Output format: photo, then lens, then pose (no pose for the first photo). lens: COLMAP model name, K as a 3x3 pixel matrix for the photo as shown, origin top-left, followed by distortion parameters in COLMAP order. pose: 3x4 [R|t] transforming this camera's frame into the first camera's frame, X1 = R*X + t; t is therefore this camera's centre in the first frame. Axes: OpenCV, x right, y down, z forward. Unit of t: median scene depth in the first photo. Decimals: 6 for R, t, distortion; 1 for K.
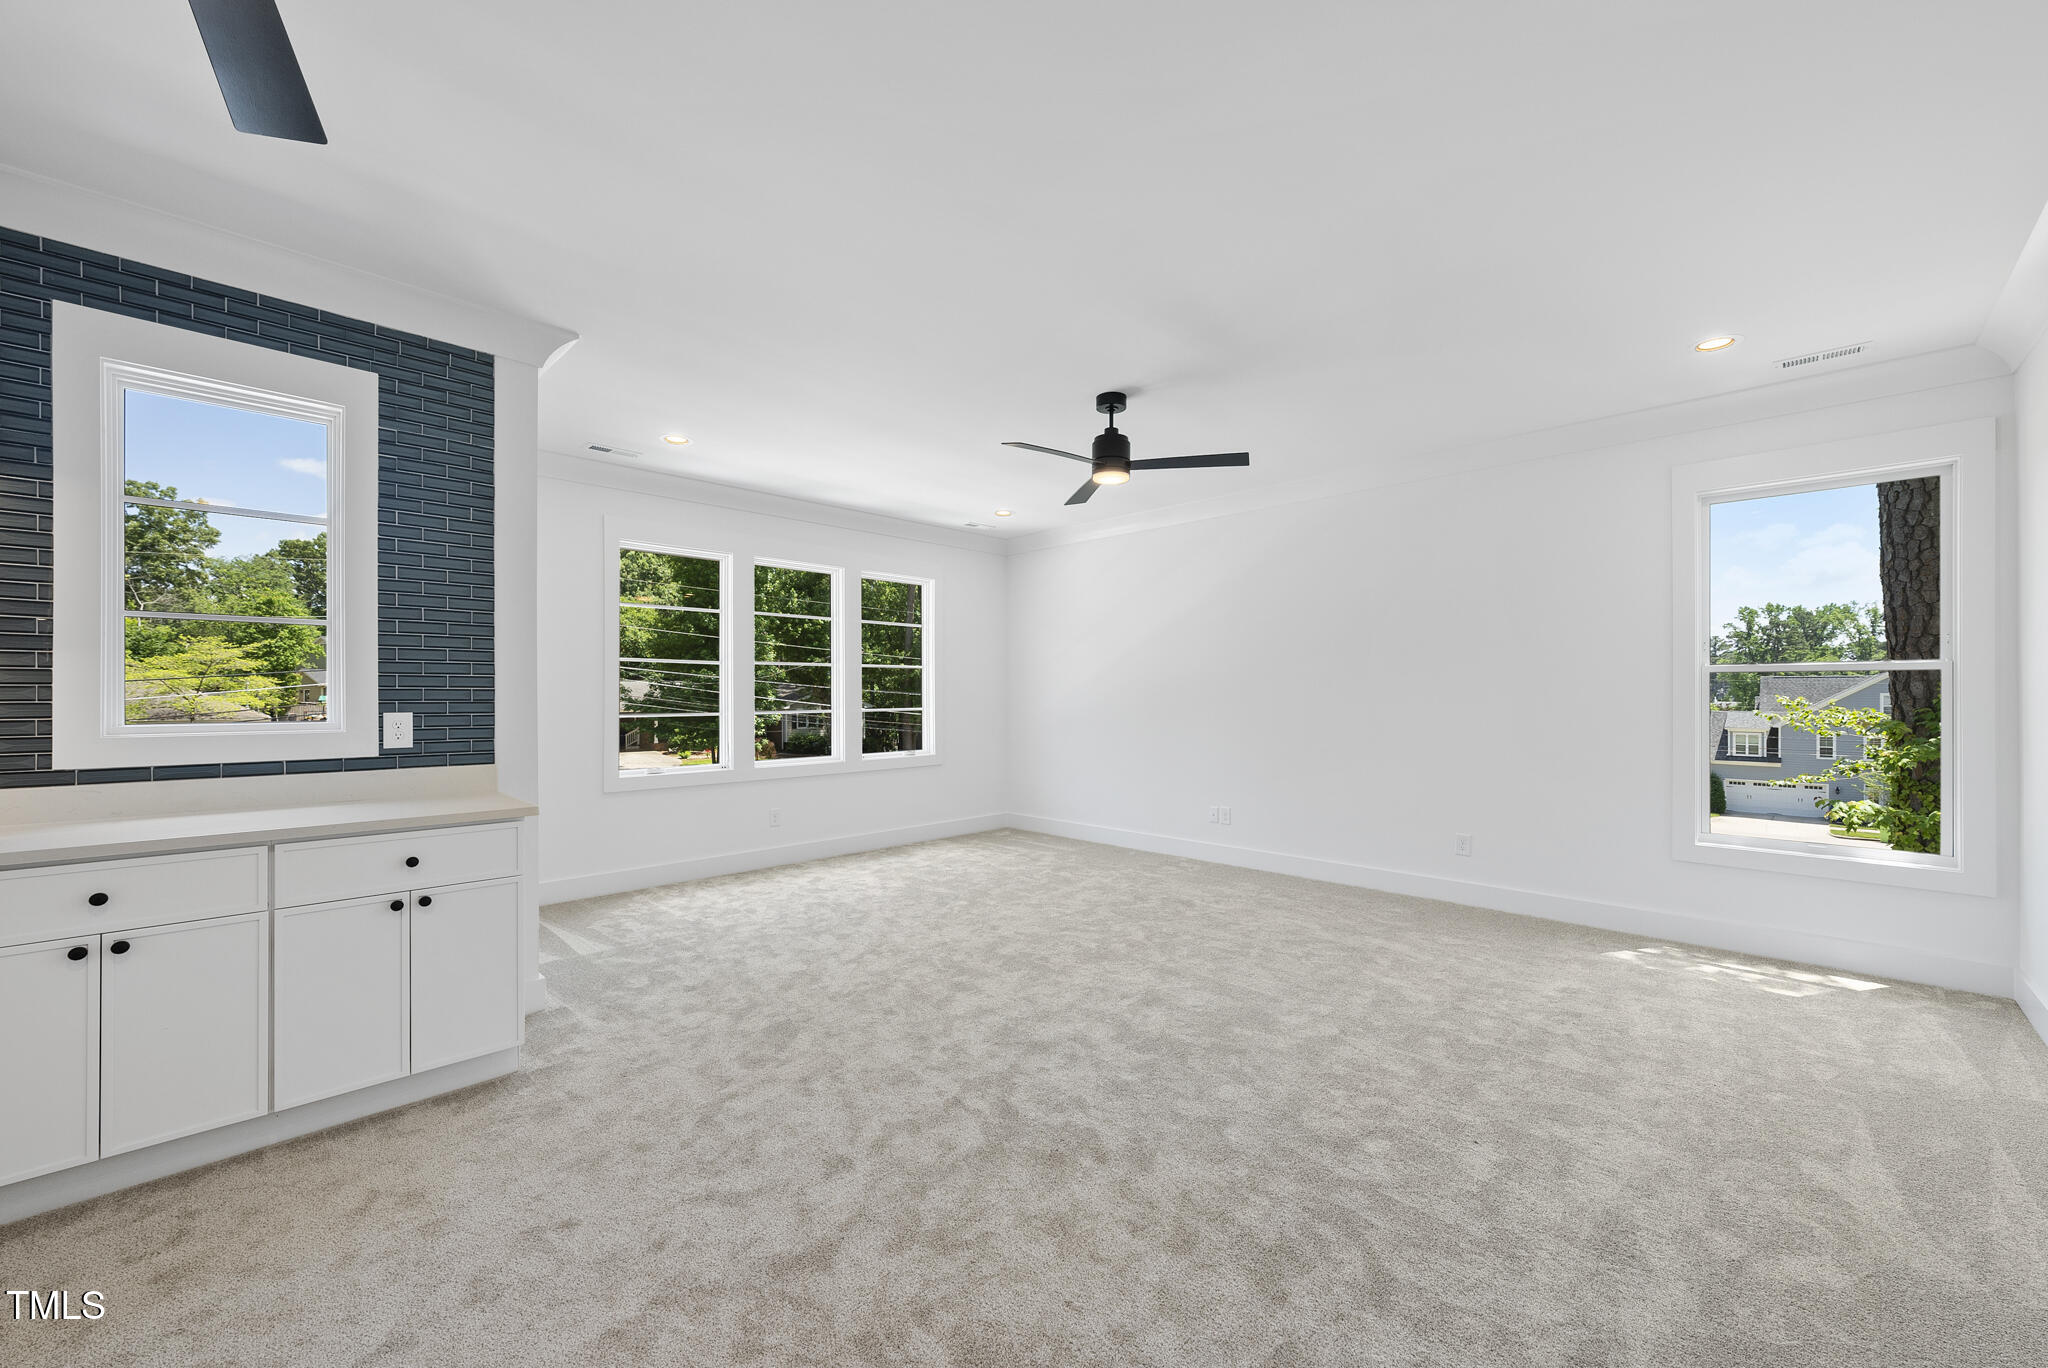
lens RADIAL K [[784.1, 0, 1026.1], [0, 784.1, 685.0], [0, 0, 1]] dist [-0.000821, -0.000765]
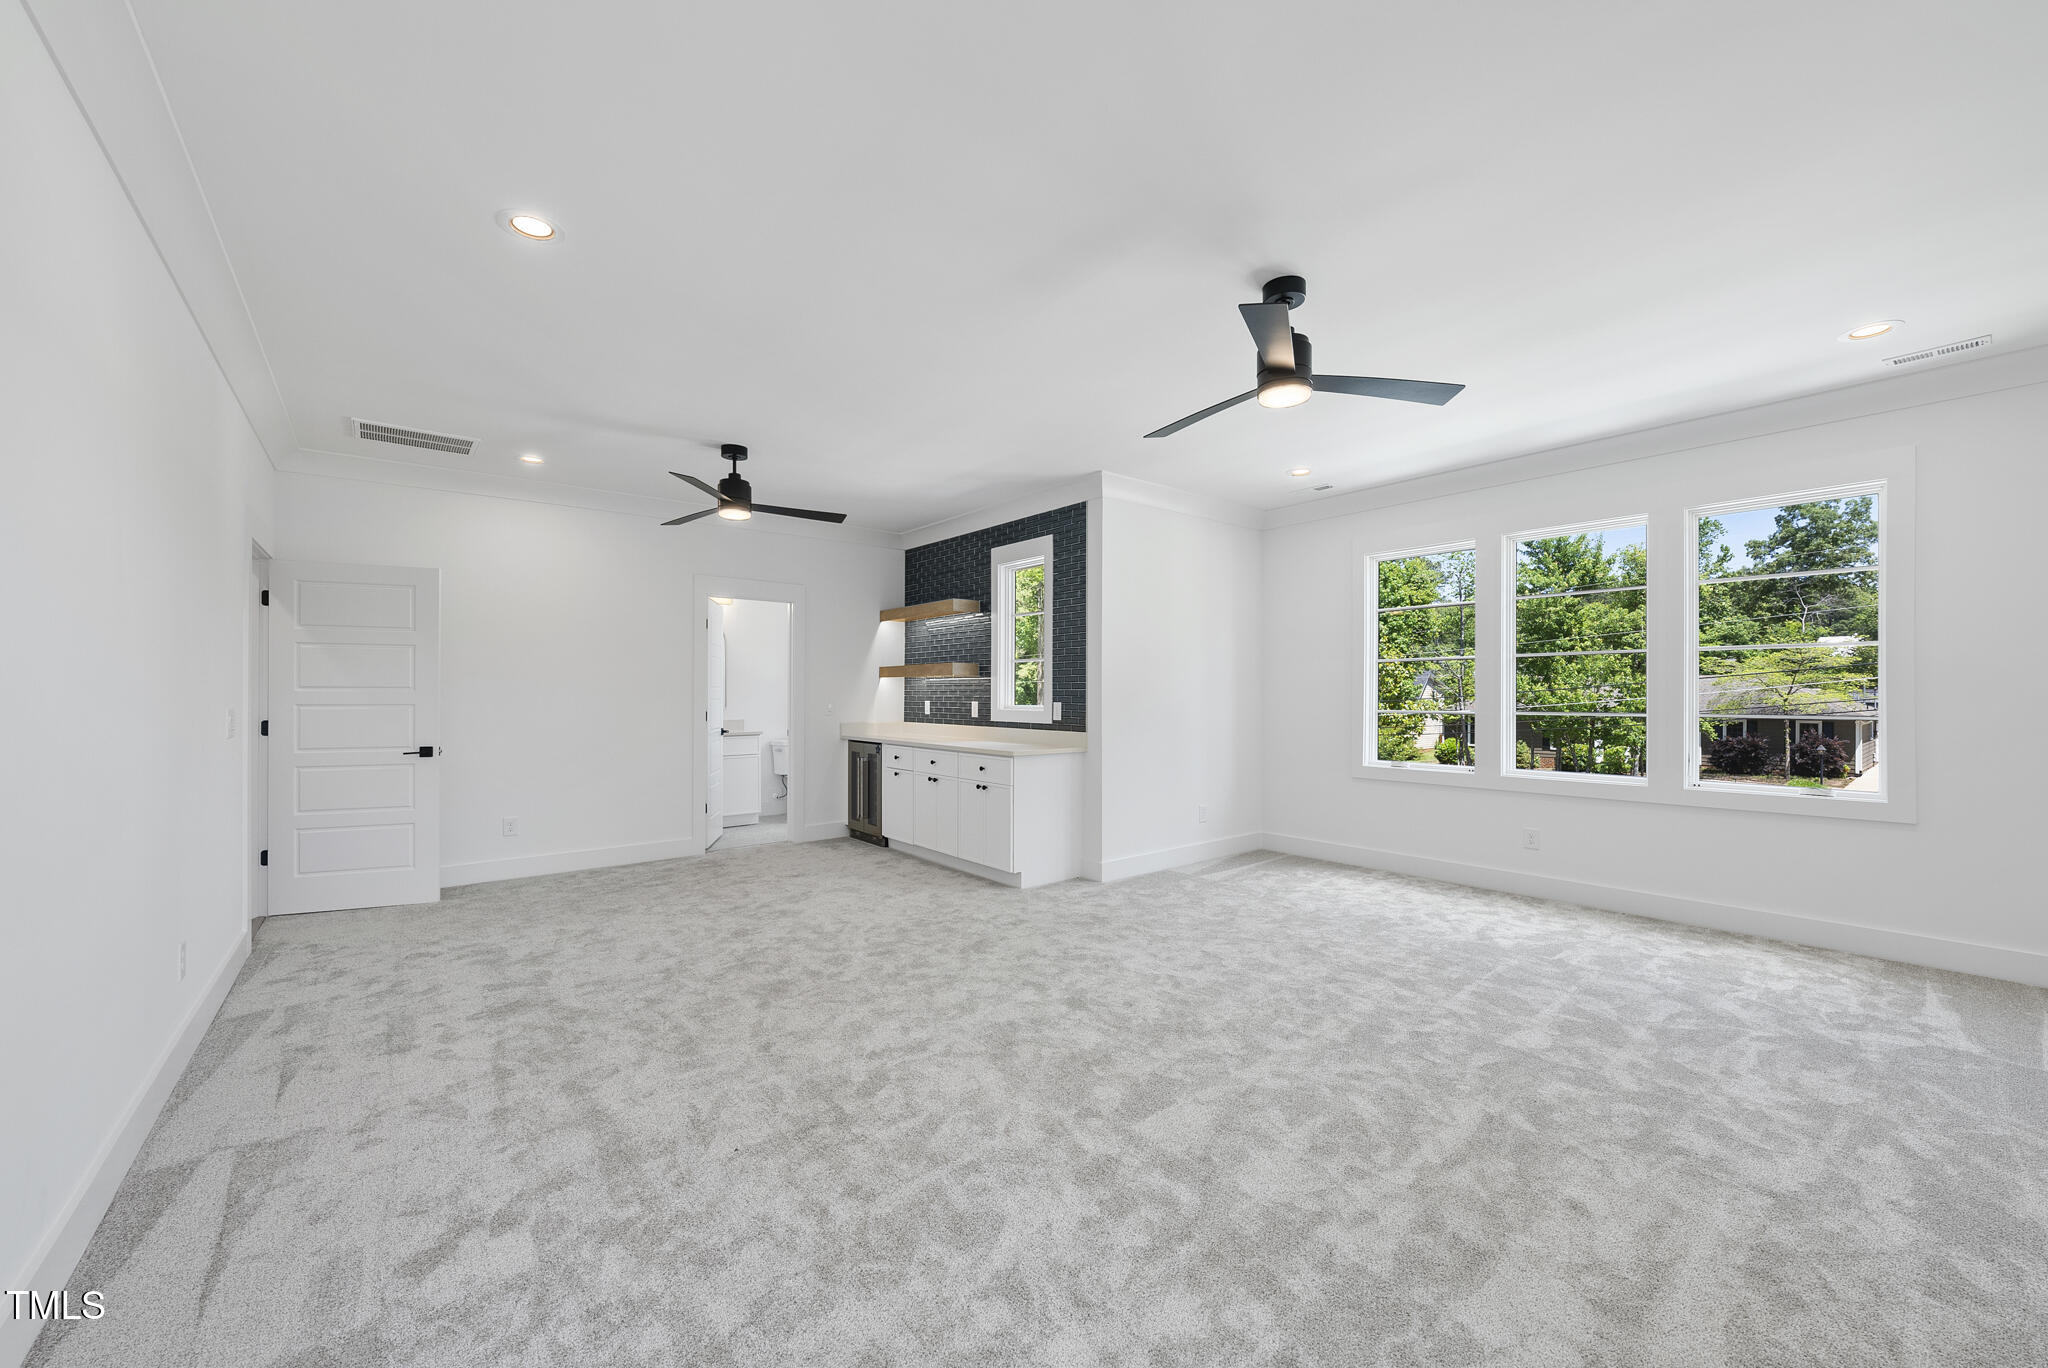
lens RADIAL K [[784.1, 0, 1036.5], [0, 784.1, 691.3], [0, 0, 1]] dist [-0.000821, -0.000765]
pose [[-0.101765, -0.002287, -0.994806, 0.483818], [0.014214, 0.999892, -0.003753, 0.005634], [0.994707, -0.014522, -0.101722, 0.475667]]
